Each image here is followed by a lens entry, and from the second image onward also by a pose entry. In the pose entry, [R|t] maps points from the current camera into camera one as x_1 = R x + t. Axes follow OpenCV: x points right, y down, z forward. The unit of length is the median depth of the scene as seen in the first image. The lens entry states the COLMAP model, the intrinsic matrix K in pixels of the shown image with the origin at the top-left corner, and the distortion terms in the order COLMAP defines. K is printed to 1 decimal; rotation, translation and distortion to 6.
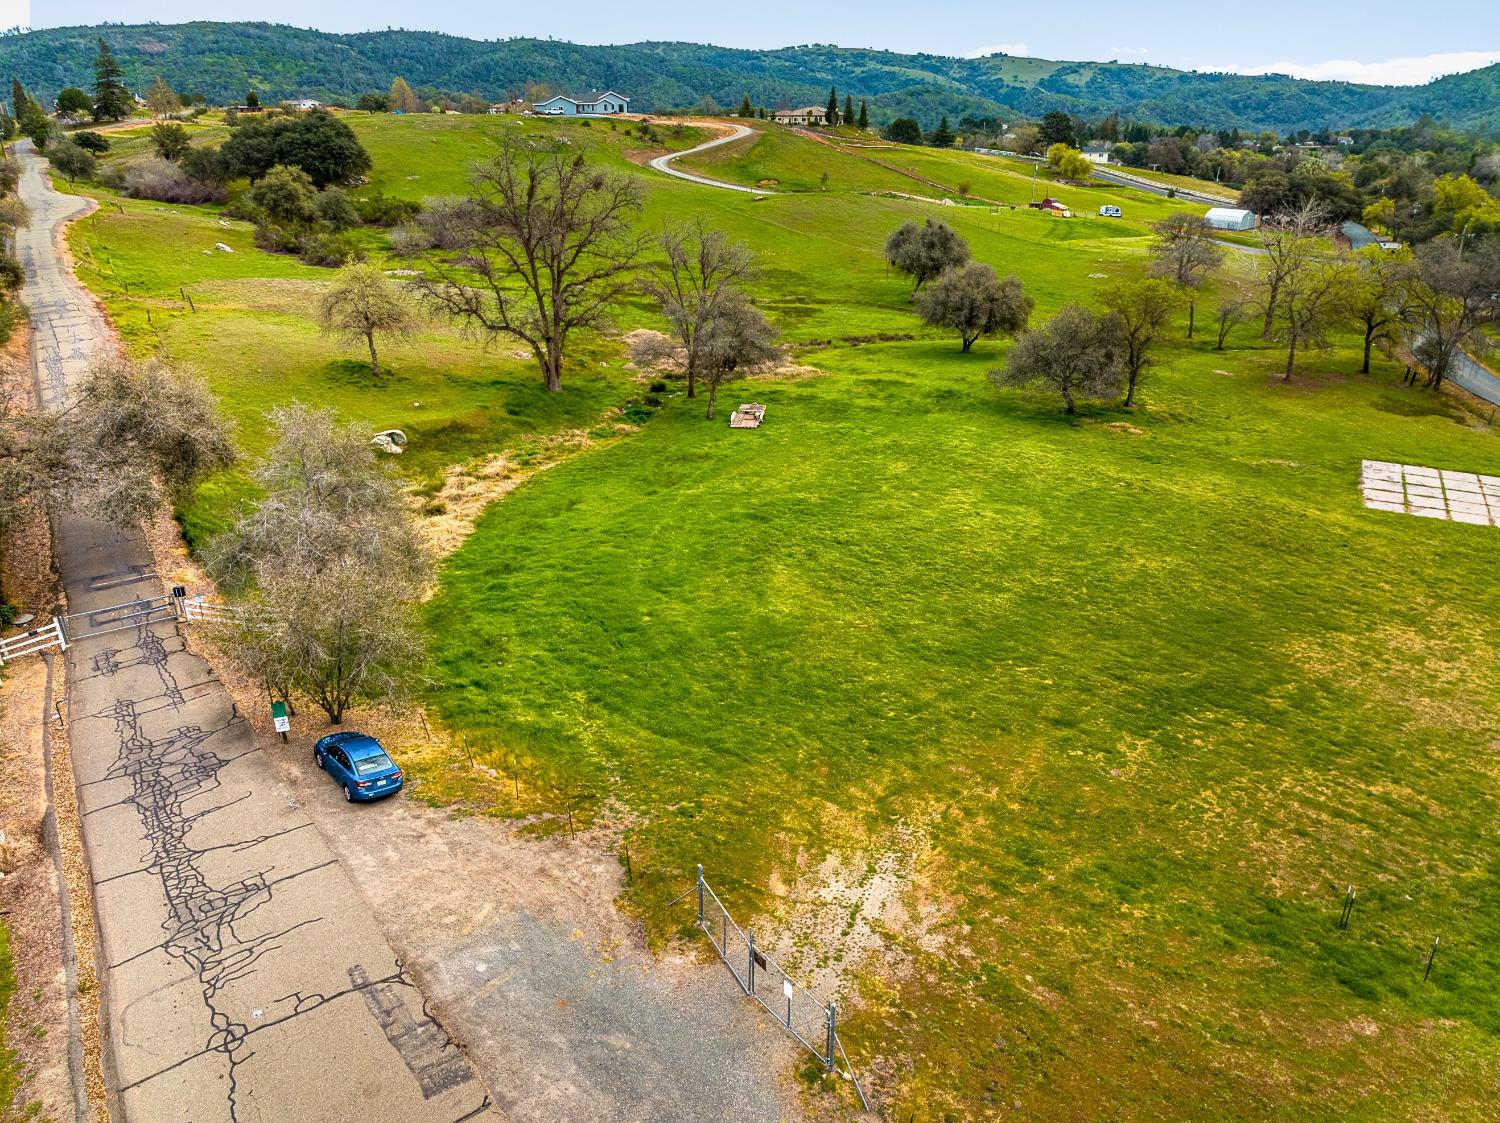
lens RADIAL K [[1052.6, 0, 750.1], [0, 1052.6, 558.1], [0, 0, 1]] dist [-0.047659, 0.018417]
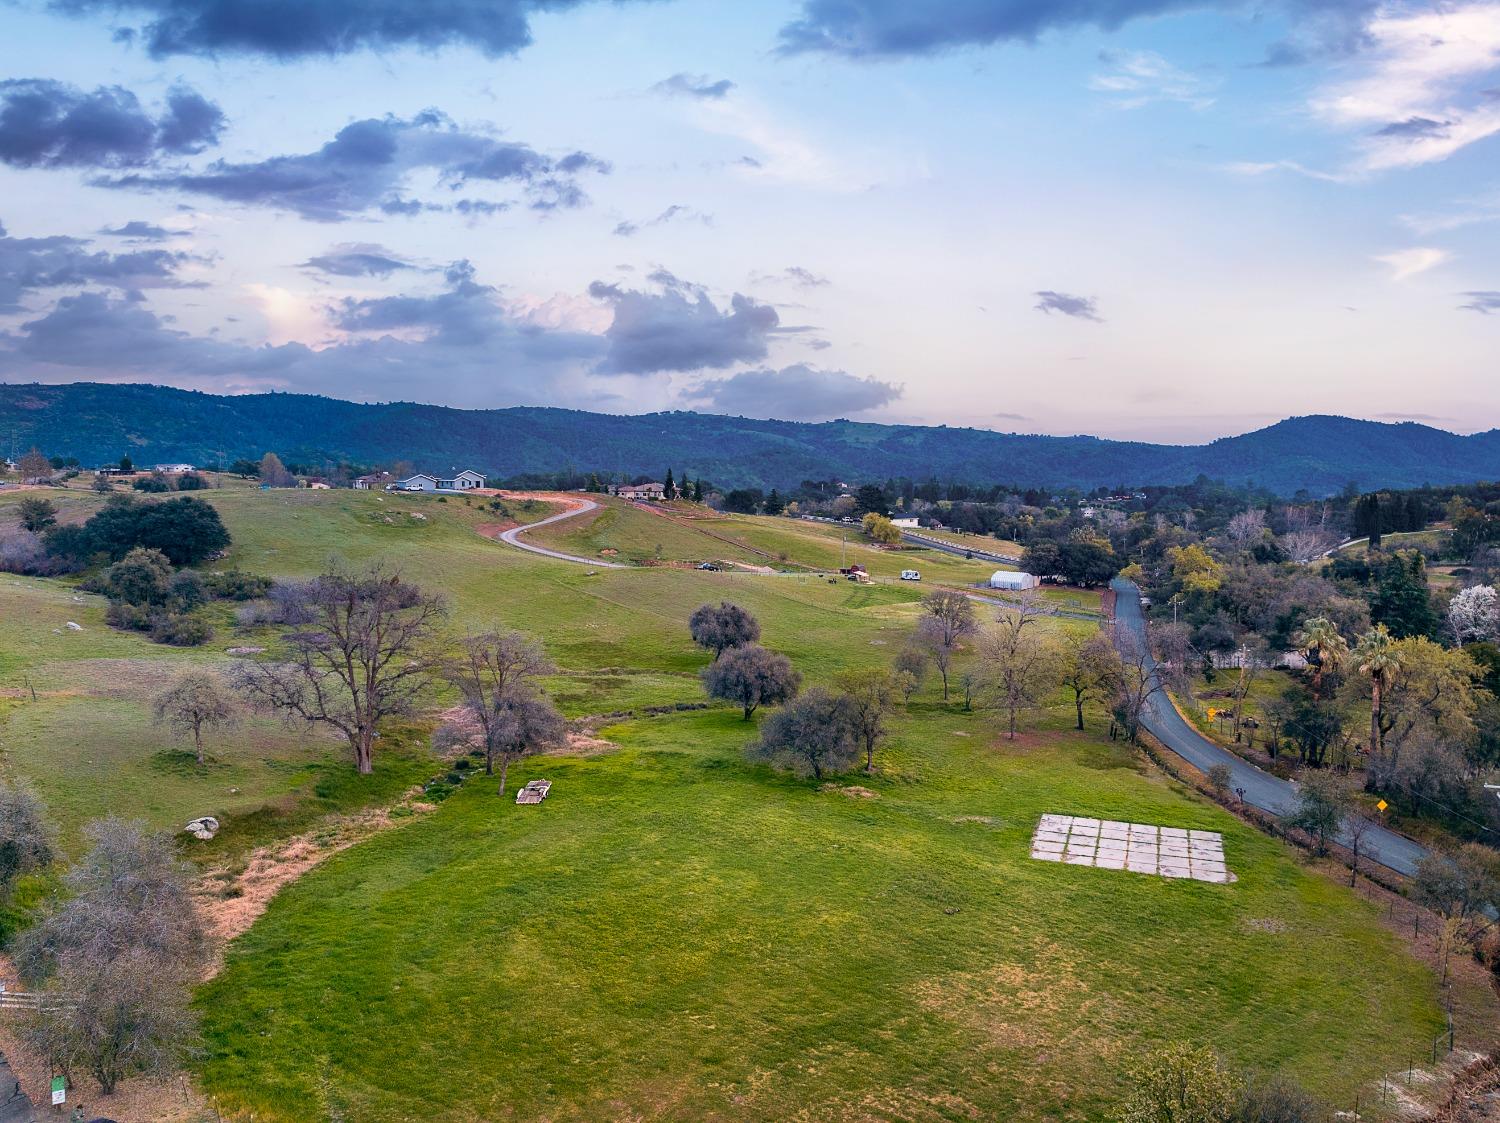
lens RADIAL K [[1052.6, 0, 754.8], [0, 1052.6, 562.1], [0, 0, 1]] dist [-0.047659, 0.018417]
pose [[0.992018, -0.003869, 0.126035, 0.092822], [0.042267, 0.951907, -0.303459, -0.016153], [-0.118799, 0.306364, 0.944472, -0.188609]]
